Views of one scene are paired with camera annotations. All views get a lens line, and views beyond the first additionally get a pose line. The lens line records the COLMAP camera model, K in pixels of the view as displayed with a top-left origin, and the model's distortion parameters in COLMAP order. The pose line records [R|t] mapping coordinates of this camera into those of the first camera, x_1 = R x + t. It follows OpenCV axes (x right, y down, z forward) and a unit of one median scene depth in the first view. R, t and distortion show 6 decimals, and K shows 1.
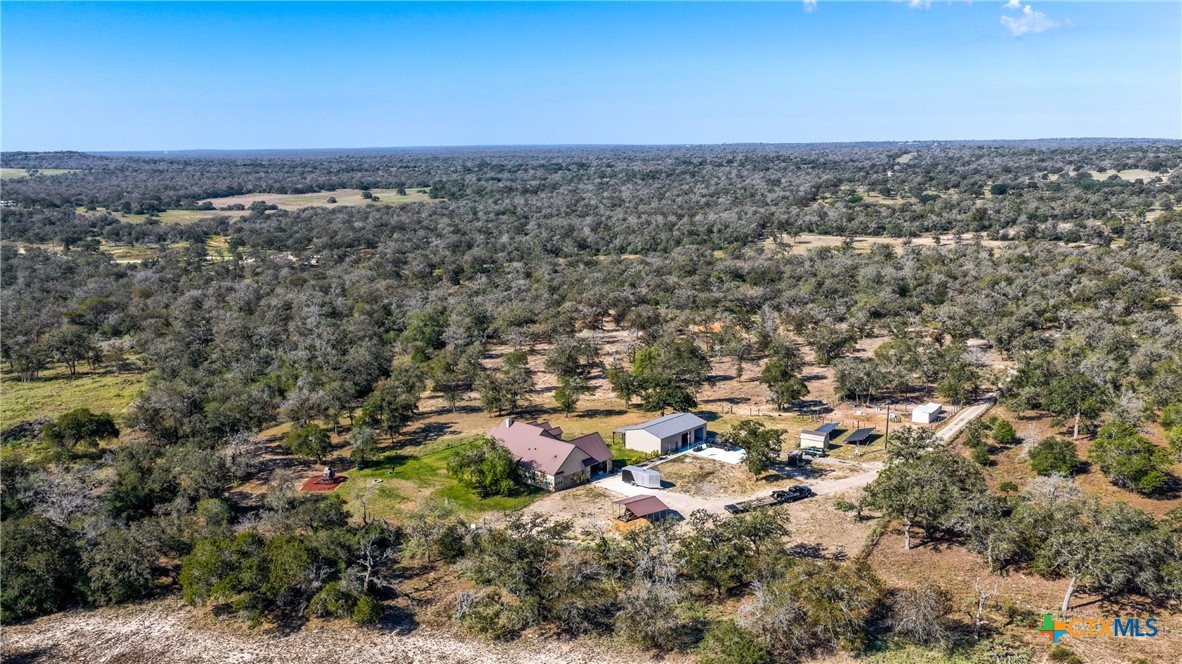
lens RADIAL K [[1002.4, 0, 588.5], [0, 1002.4, 332.5], [0, 0, 1]] dist [-0.009813, 0.031181]
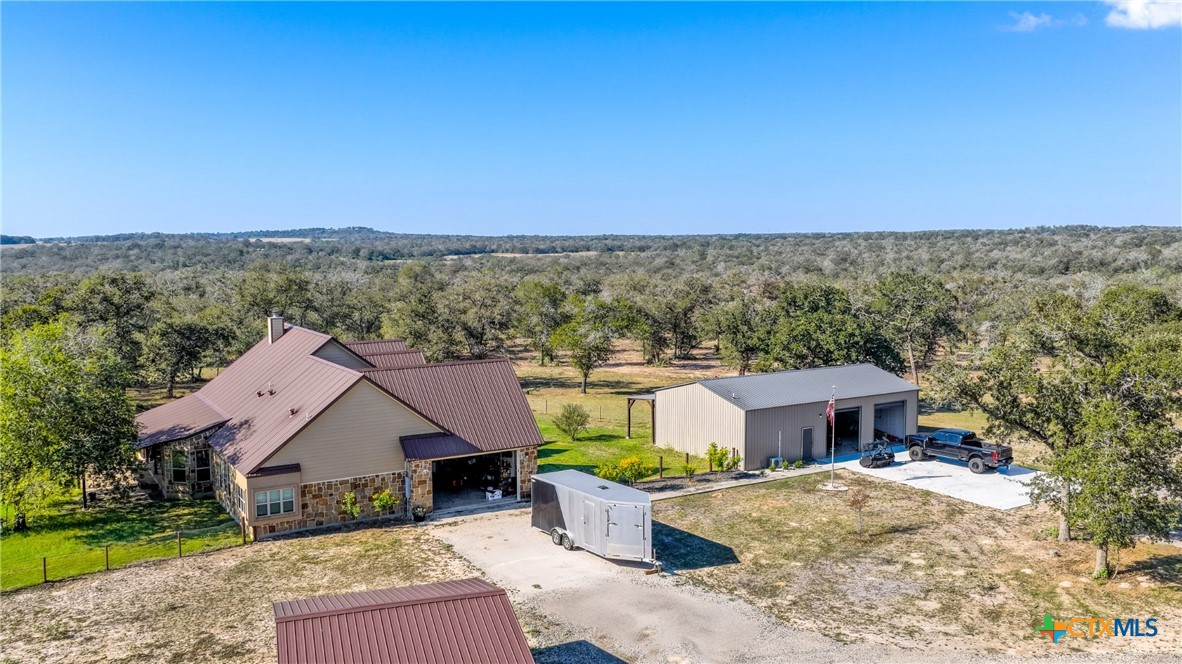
lens RADIAL K [[1002.4, 0, 596.1], [0, 1002.4, 329.4], [0, 0, 1]] dist [-0.009813, 0.031181]
pose [[0.965265, 0.034167, -0.259031, 0.107393], [-0.058693, 0.994430, -0.087548, 0.112070], [0.254597, 0.099710, 0.961893, 0.705356]]
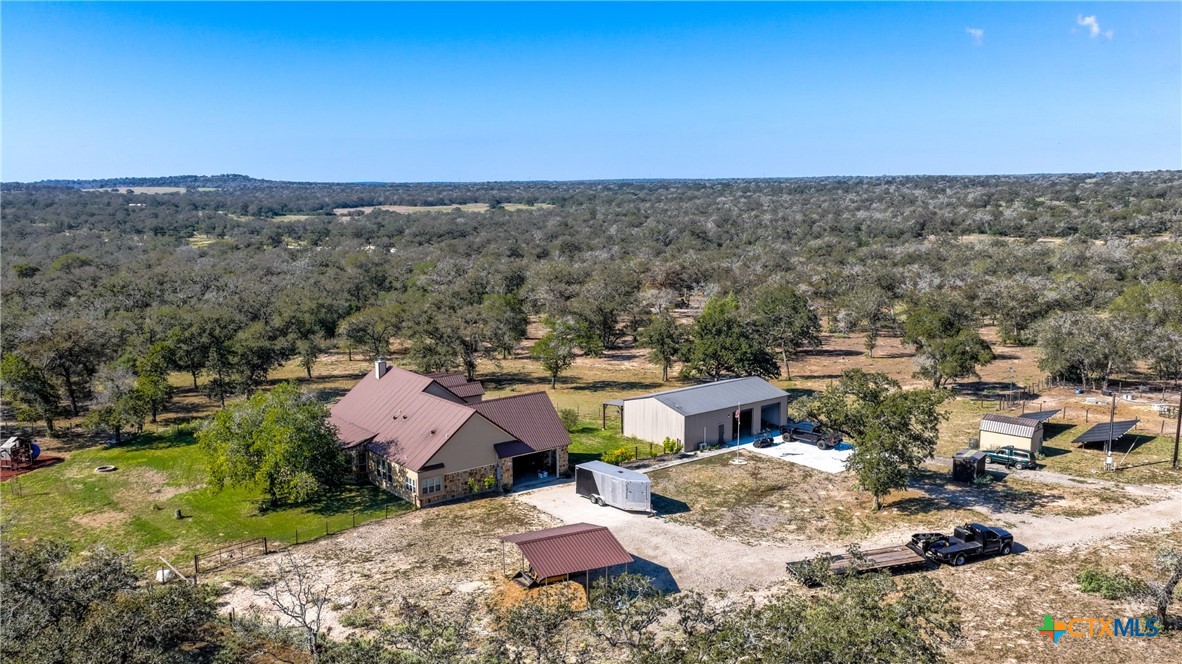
lens RADIAL K [[1002.4, 0, 595.7], [0, 1002.4, 333.7], [0, 0, 1]] dist [-0.009813, 0.031181]
pose [[0.989187, 0.030560, -0.143438, 0.099436], [-0.035687, 0.998808, -0.033309, 0.084472], [0.142249, 0.038068, 0.989099, 0.511298]]
